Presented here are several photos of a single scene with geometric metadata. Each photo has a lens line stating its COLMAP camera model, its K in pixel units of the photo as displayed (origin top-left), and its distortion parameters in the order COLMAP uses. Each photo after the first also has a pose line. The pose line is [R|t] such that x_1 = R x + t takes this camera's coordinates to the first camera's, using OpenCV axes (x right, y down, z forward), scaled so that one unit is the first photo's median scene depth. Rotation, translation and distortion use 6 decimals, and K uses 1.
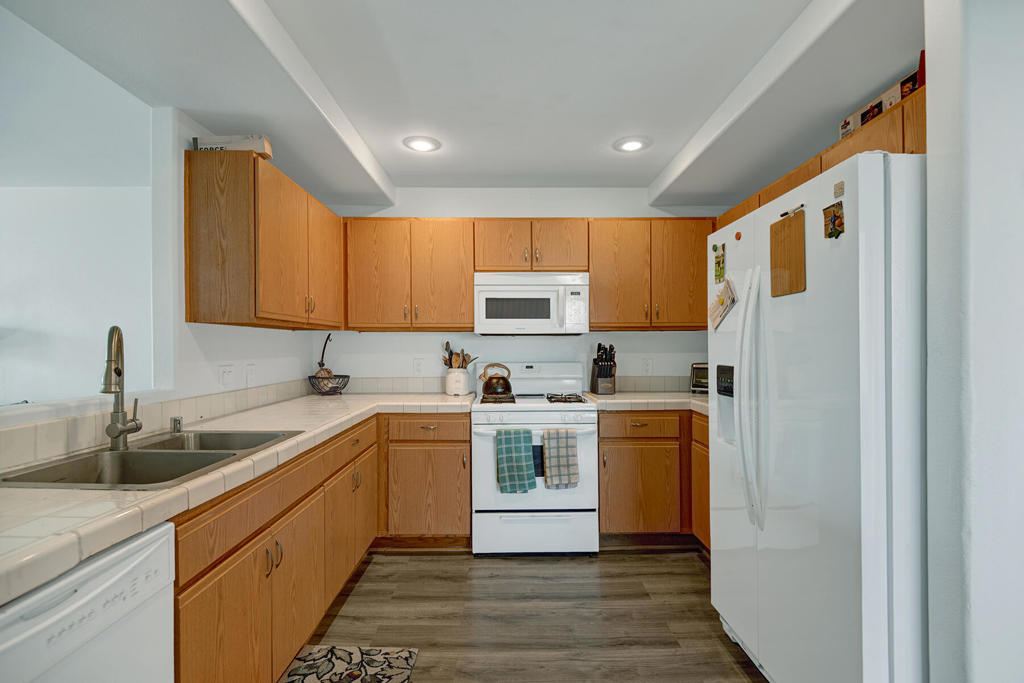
lens RADIAL K [[474.5, 0, 510.8], [0, 474.5, 344.6], [0, 0, 1]] dist [-0.021520, -0.001971]
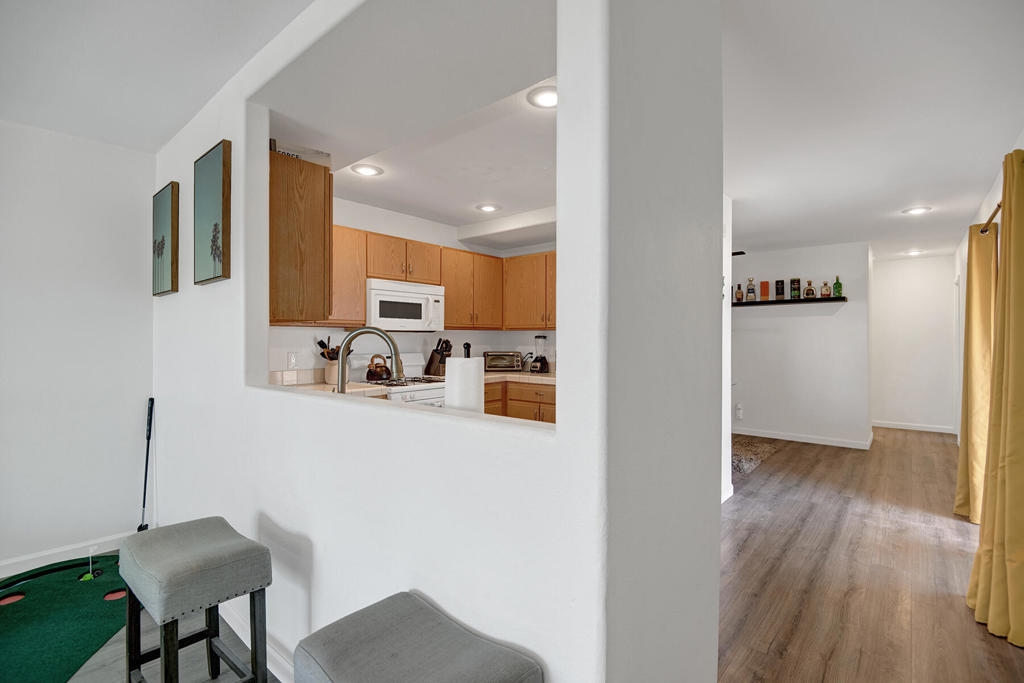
lens RADIAL K [[474.5, 0, 531.0], [0, 474.5, 330.0], [0, 0, 1]] dist [-0.021520, -0.001971]
pose [[0.631319, 0.017677, 0.775322, -0.737675], [-0.007939, 0.999835, -0.016331, -0.006622], [-0.775482, 0.004154, 0.631355, -0.060046]]
